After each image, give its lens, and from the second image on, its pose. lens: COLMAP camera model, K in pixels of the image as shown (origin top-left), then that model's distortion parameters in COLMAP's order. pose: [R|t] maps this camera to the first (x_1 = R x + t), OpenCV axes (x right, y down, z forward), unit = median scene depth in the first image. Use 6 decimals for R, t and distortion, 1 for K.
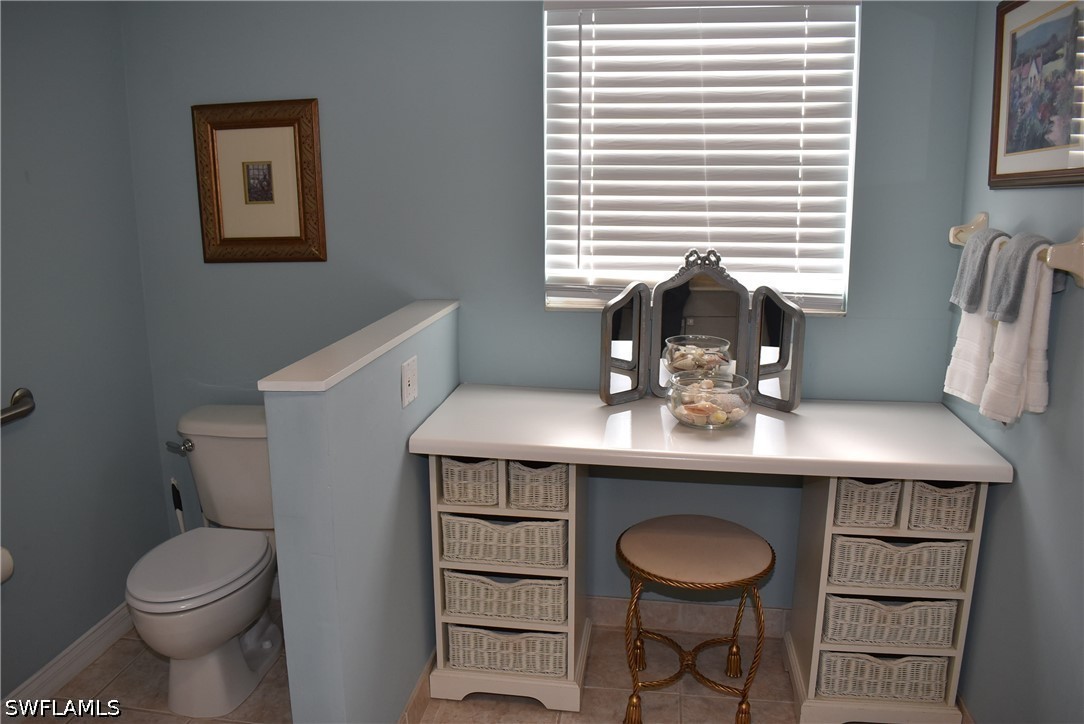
lens RADIAL K [[848.3, 0, 542.0], [0, 848.3, 362.0], [0, 0, 1]] dist [-0.092342, 0.007370]
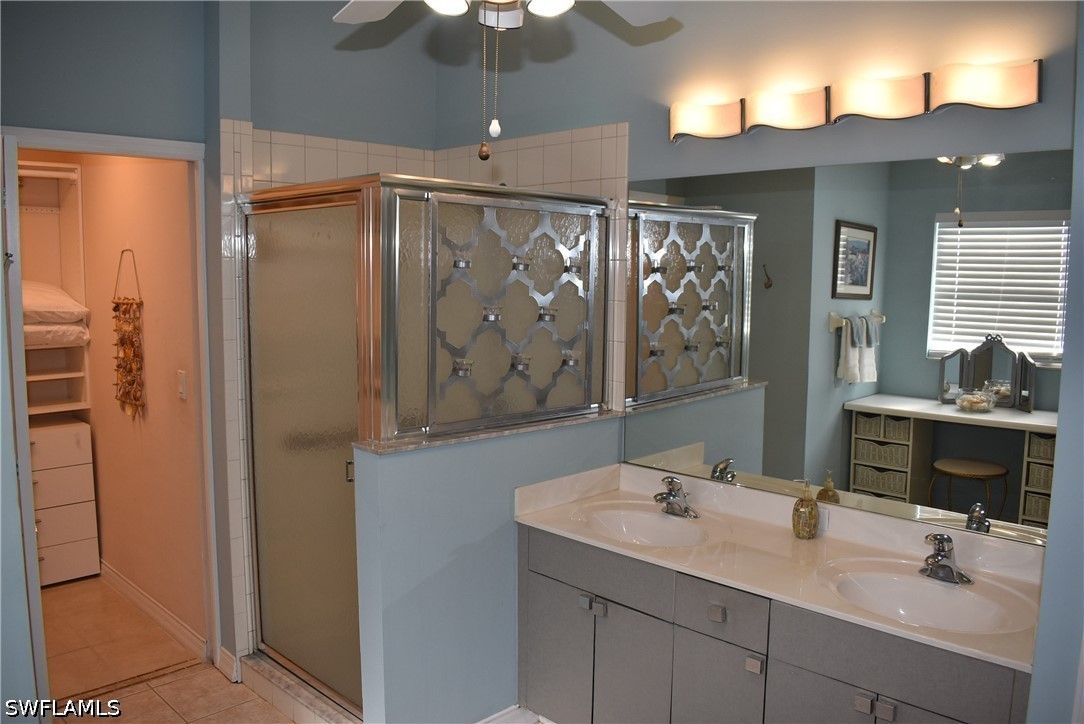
lens RADIAL K [[848.3, 0, 542.0], [0, 848.3, 362.0], [0, 0, 1]] dist [-0.092342, 0.007370]
pose [[0.778039, 0.066451, -0.624692, 0.611809], [-0.149747, 0.985344, -0.081692, 0.279041], [0.610108, 0.157106, 0.776586, -1.308889]]
